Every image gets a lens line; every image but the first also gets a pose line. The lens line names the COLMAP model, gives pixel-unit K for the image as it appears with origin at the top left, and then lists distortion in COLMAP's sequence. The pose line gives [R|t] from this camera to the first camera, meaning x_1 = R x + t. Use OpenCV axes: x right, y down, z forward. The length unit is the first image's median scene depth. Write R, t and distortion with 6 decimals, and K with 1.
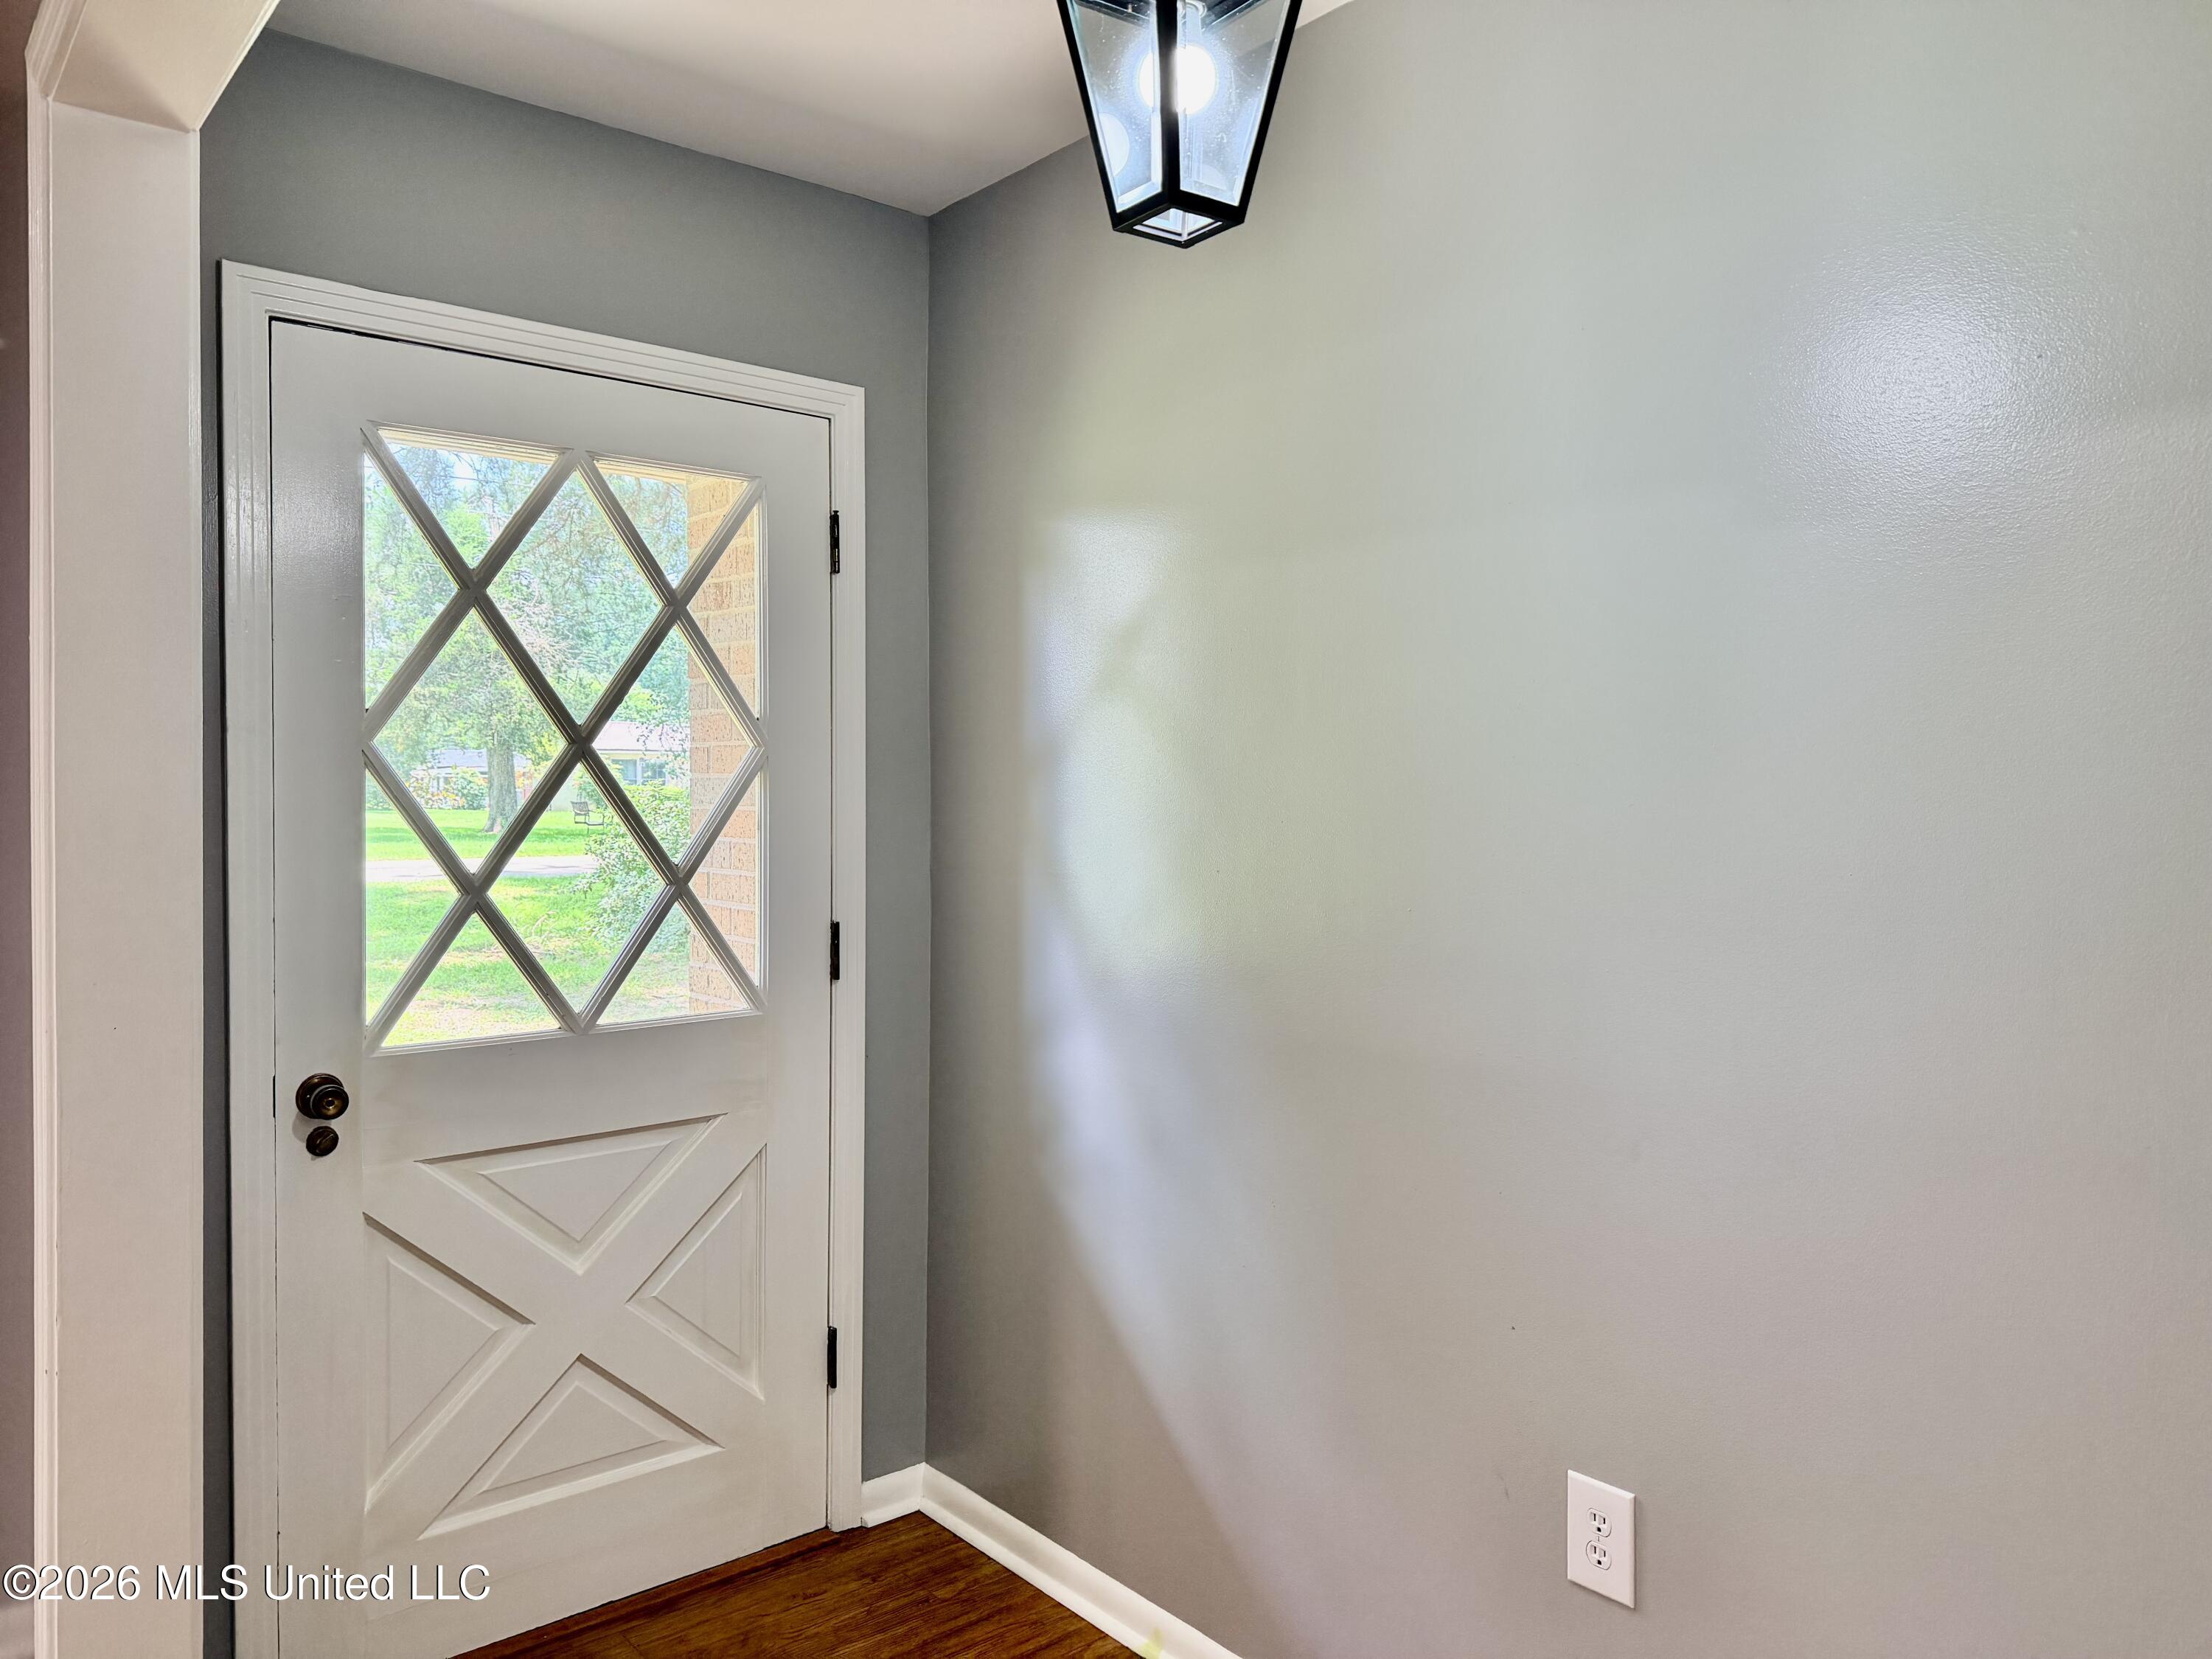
lens RADIAL K [[1517.2, 0, 1107.4], [0, 1517.2, 799.2], [0, 0, 1]] dist [0.085893, -0.155338]
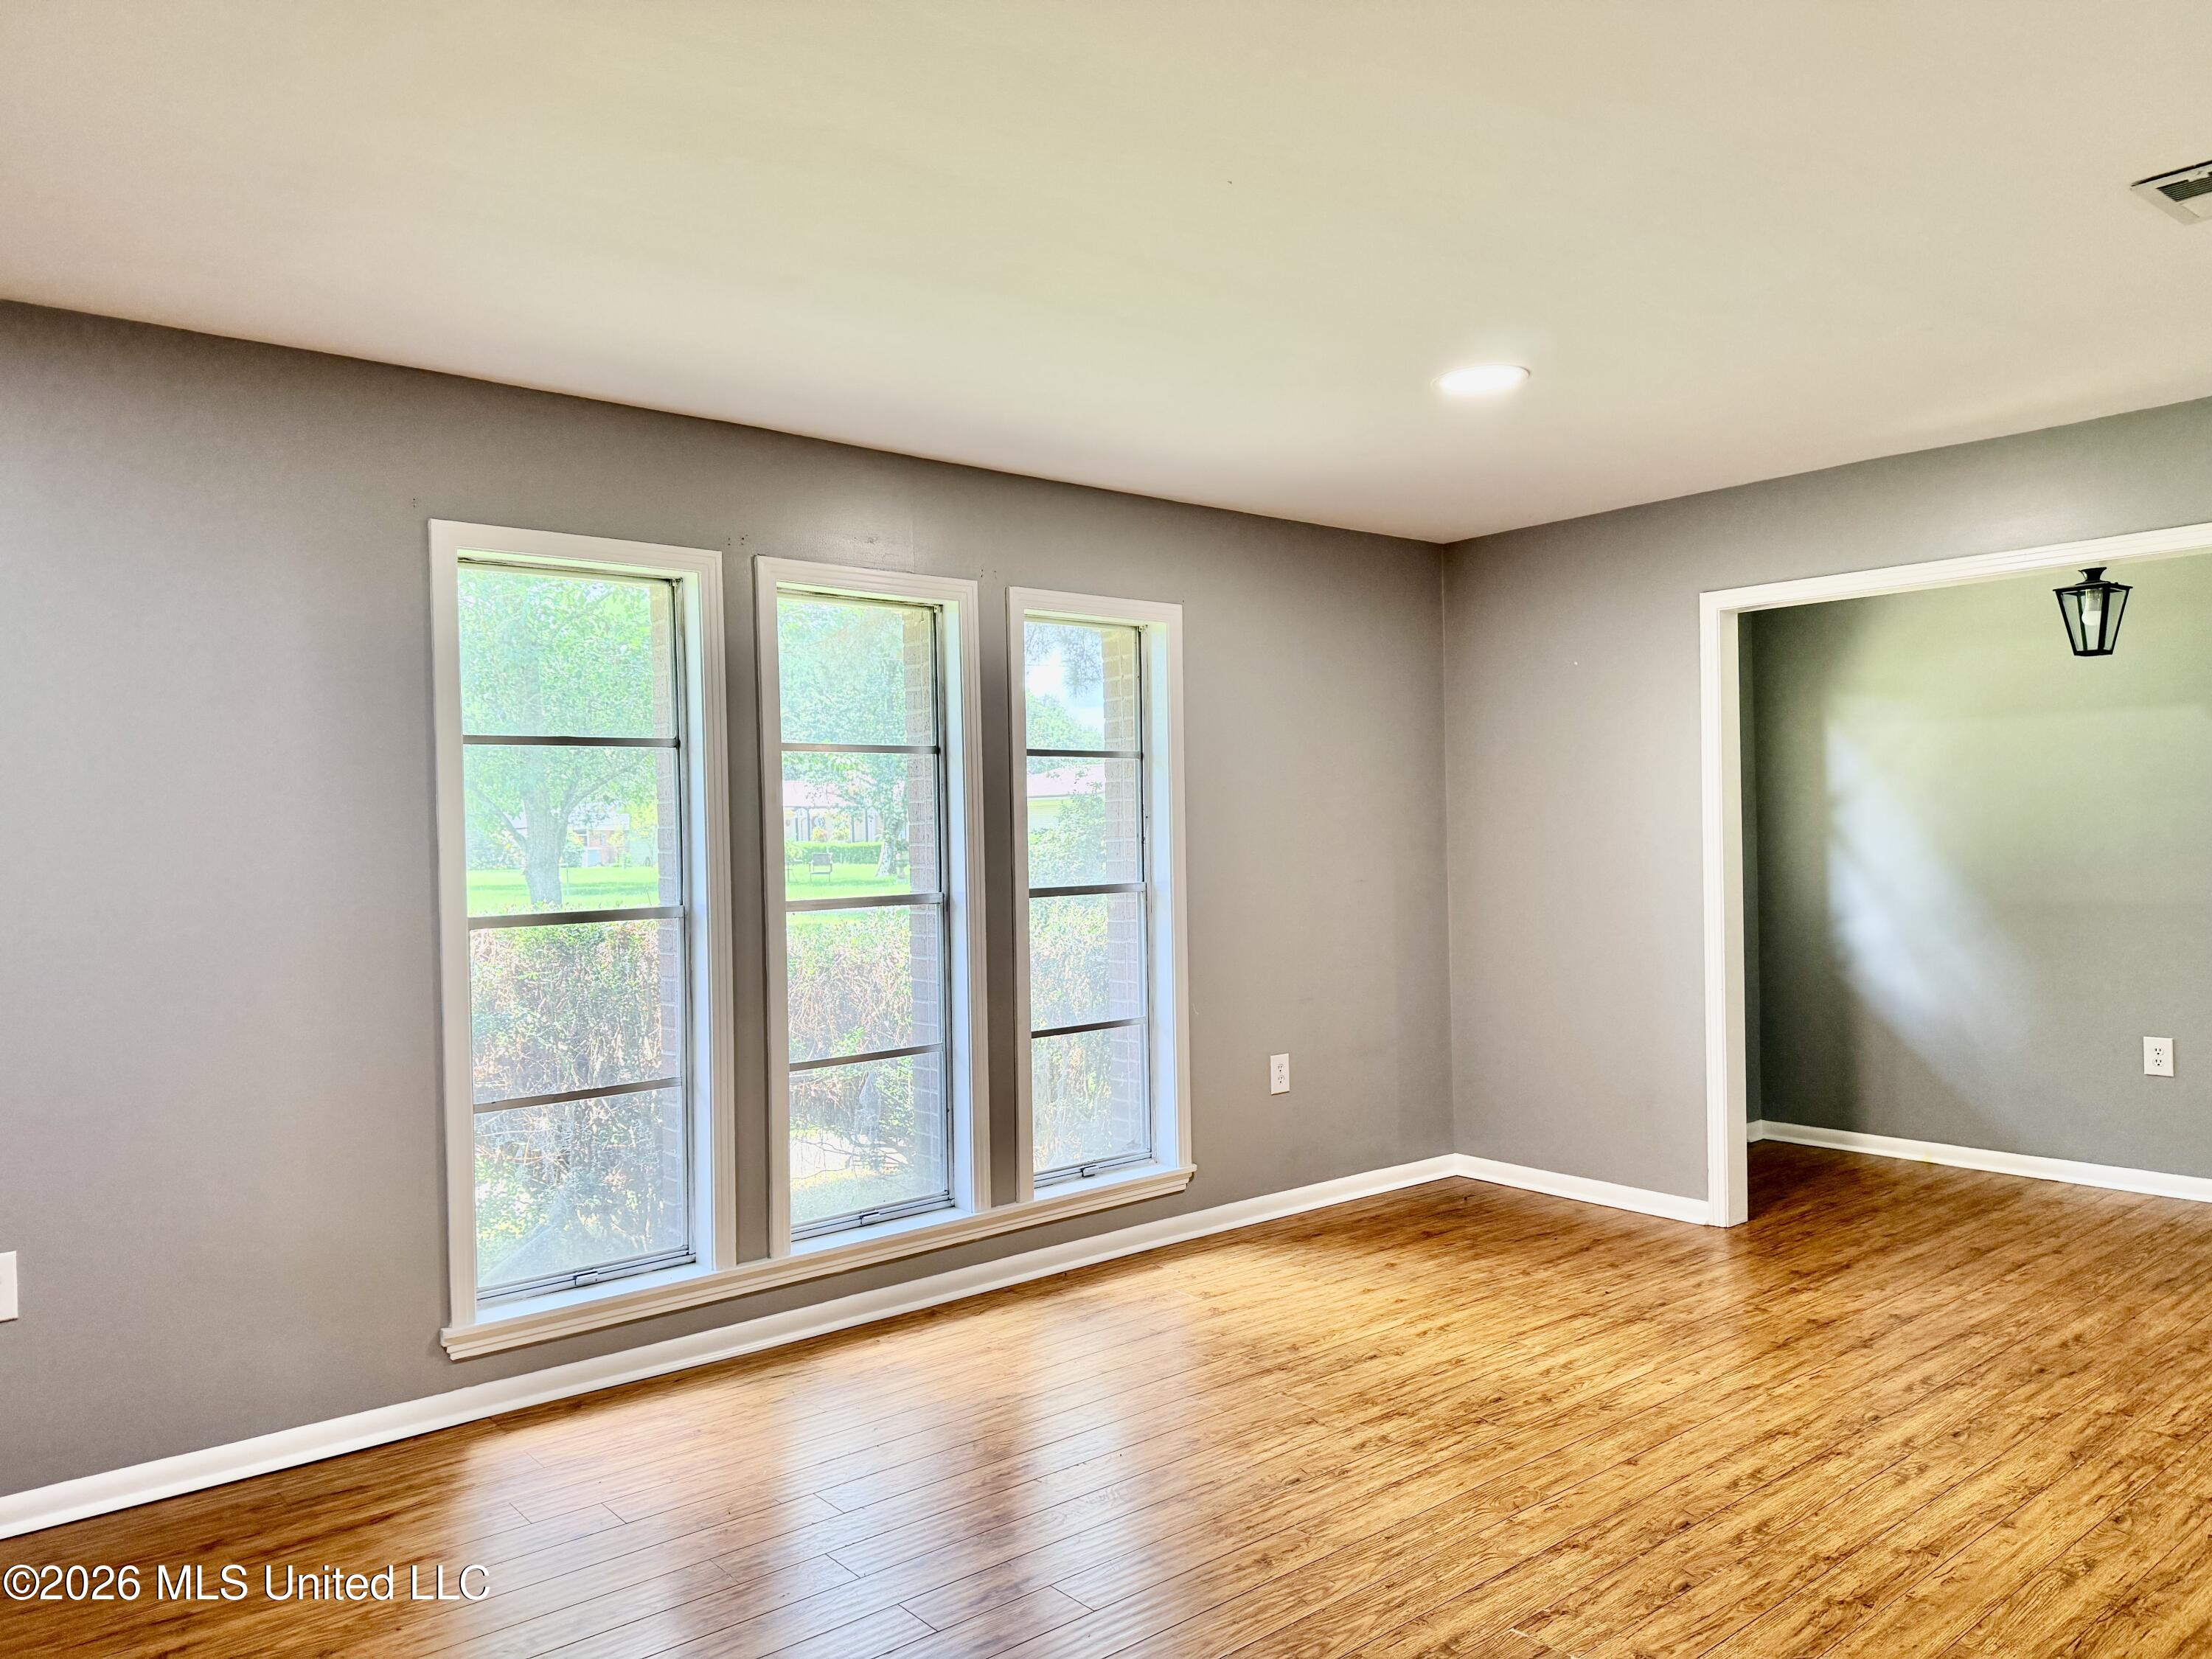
lens RADIAL K [[1549.9, 0, 1106.0], [0, 1549.9, 829.5], [0, 0, 1]] dist [0.005356, -0.016947]
pose [[0.999782, -0.020420, -0.004248, -1.210607], [0.020415, 0.999791, -0.001296, -0.006001], [0.004274, 0.001209, 0.999990, -1.444228]]
